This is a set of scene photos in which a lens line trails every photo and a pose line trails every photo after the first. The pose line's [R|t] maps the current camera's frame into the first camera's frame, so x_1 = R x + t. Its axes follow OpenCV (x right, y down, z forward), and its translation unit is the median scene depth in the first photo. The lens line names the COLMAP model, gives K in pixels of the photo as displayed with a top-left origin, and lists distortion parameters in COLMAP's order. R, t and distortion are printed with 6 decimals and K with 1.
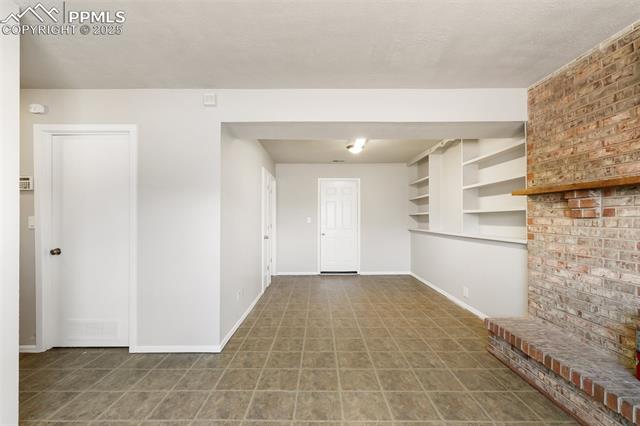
lens RADIAL K [[286.8, 0, 318.6], [0, 286.8, 214.9], [0, 0, 1]] dist [0.004441, -0.000428]
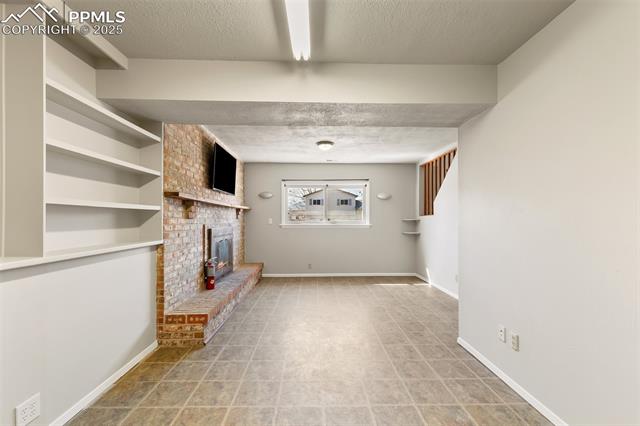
lens RADIAL K [[286.8, 0, 320.8], [0, 286.8, 215.8], [0, 0, 1]] dist [0.004441, -0.000428]
pose [[-0.999558, 0.000755, -0.029708, 0.204040], [0.001573, 0.999620, -0.027520, 0.032528], [0.029676, -0.027554, -0.999180, 2.115623]]
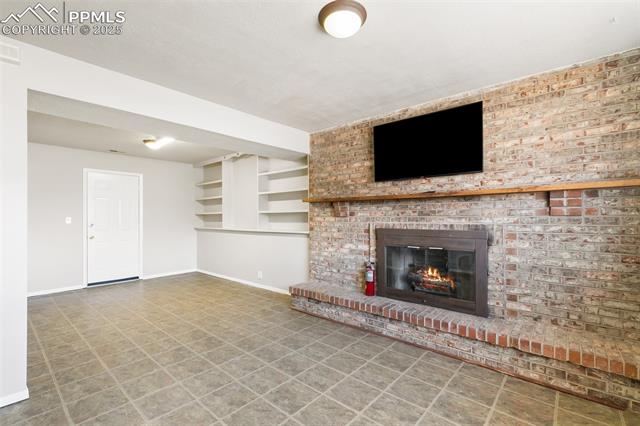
lens RADIAL K [[286.8, 0, 317.3], [0, 286.8, 214.7], [0, 0, 1]] dist [0.004441, -0.000428]
pose [[0.662409, 0.004032, 0.749132, -0.416999], [-0.004900, 0.999987, -0.001049, -0.000056], [-0.749126, -0.002976, 0.662420, -0.057301]]
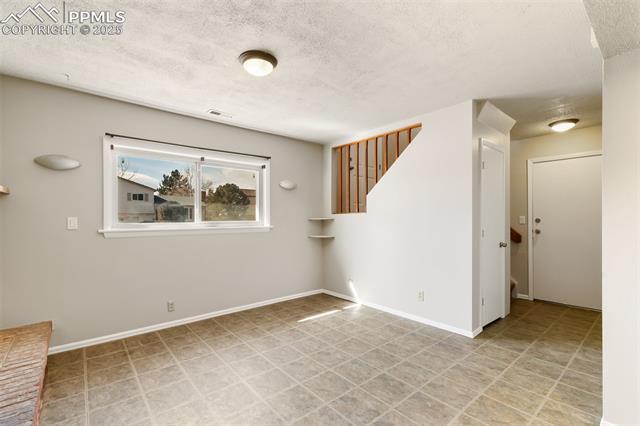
lens RADIAL K [[286.8, 0, 320.4], [0, 286.8, 219.4], [0, 0, 1]] dist [0.004441, -0.000428]
pose [[-0.764287, 0.004699, -0.644860, 0.536798], [0.011737, 0.999909, -0.006625, 0.015350], [0.644770, -0.012632, -0.764272, 1.112825]]
